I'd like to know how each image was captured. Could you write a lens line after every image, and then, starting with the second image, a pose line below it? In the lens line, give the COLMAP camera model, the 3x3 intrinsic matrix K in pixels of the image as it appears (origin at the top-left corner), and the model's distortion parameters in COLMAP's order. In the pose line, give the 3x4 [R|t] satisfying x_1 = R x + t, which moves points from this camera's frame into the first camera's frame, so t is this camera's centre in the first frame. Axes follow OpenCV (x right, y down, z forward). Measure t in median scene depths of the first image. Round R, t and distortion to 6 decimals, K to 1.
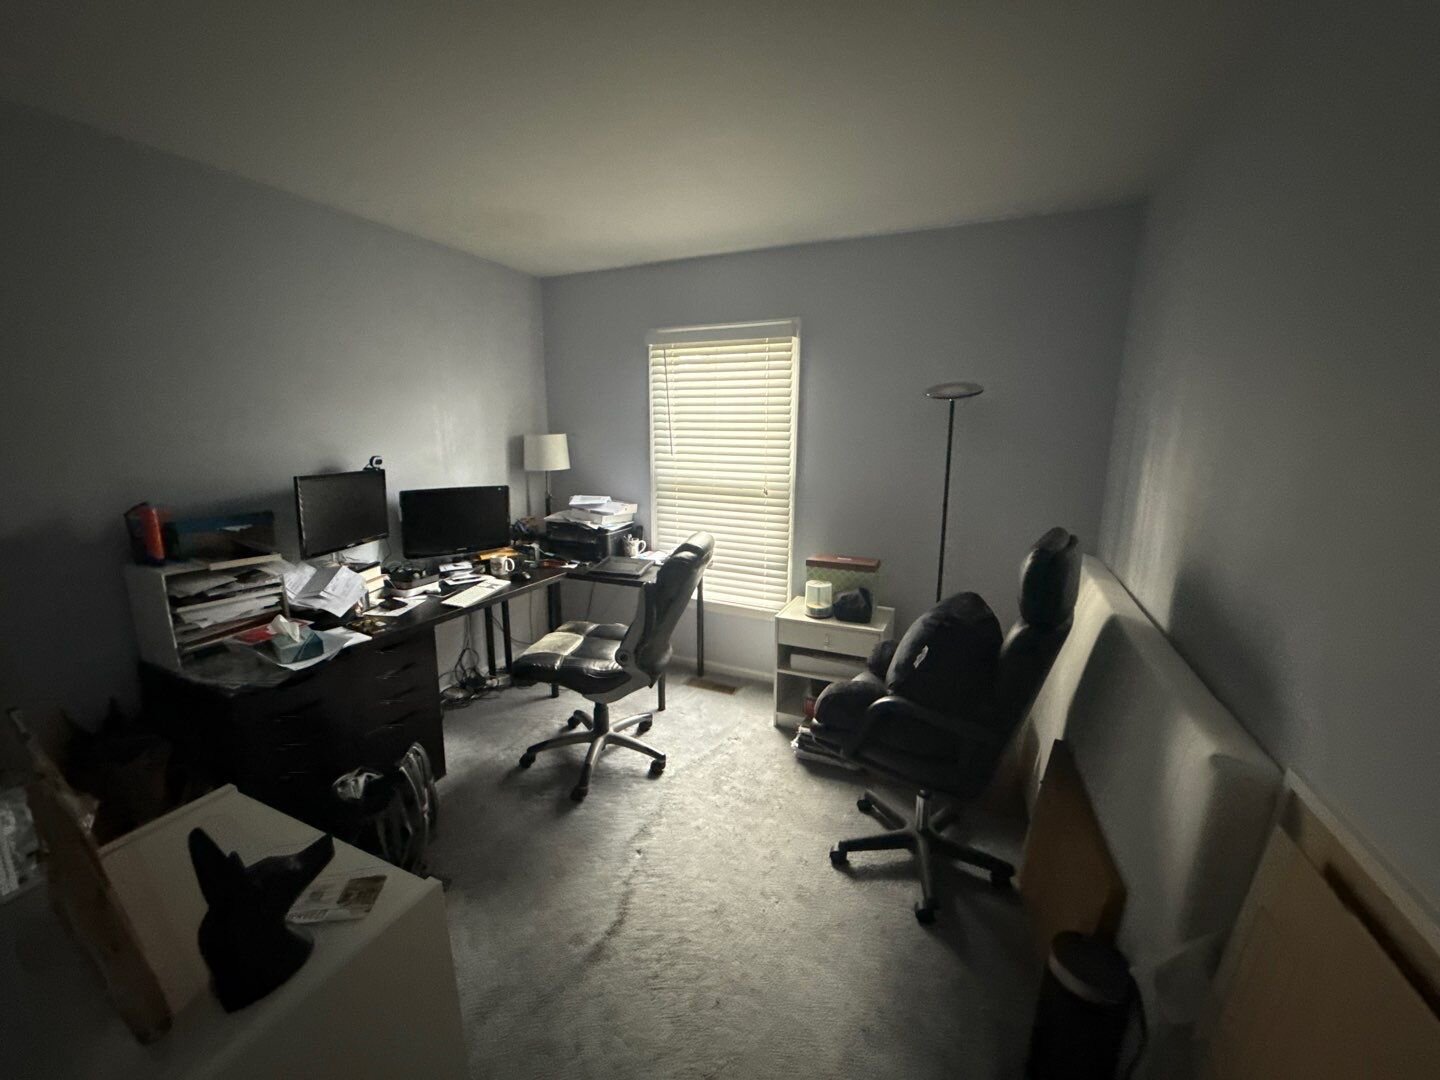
lens RADIAL K [[576.9, 0, 720.3], [0, 576.9, 544.1], [0, 0, 1]] dist [0.010789, -0.000185]
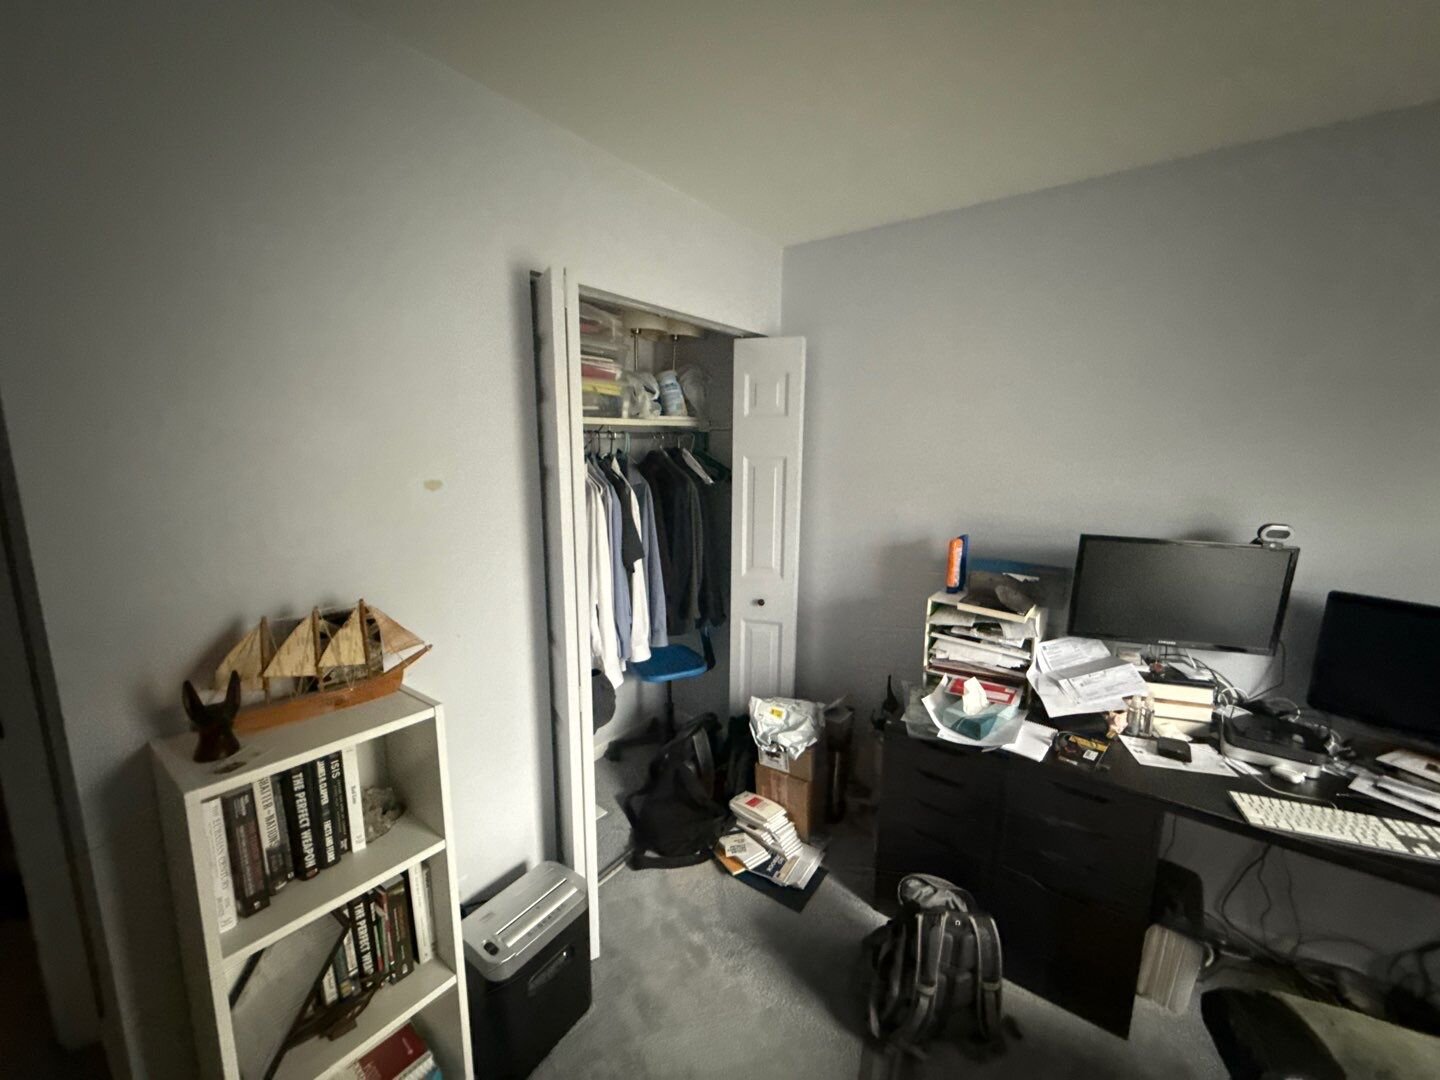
lens RADIAL K [[576.9, 0, 721.4], [0, 576.9, 536.5], [0, 0, 1]] dist [0.010789, -0.000185]
pose [[-0.219923, 0.153106, -0.963427, 0.151270], [-0.204322, 0.958472, 0.198959, -0.173484], [0.953880, 0.240605, -0.179508, 0.682741]]
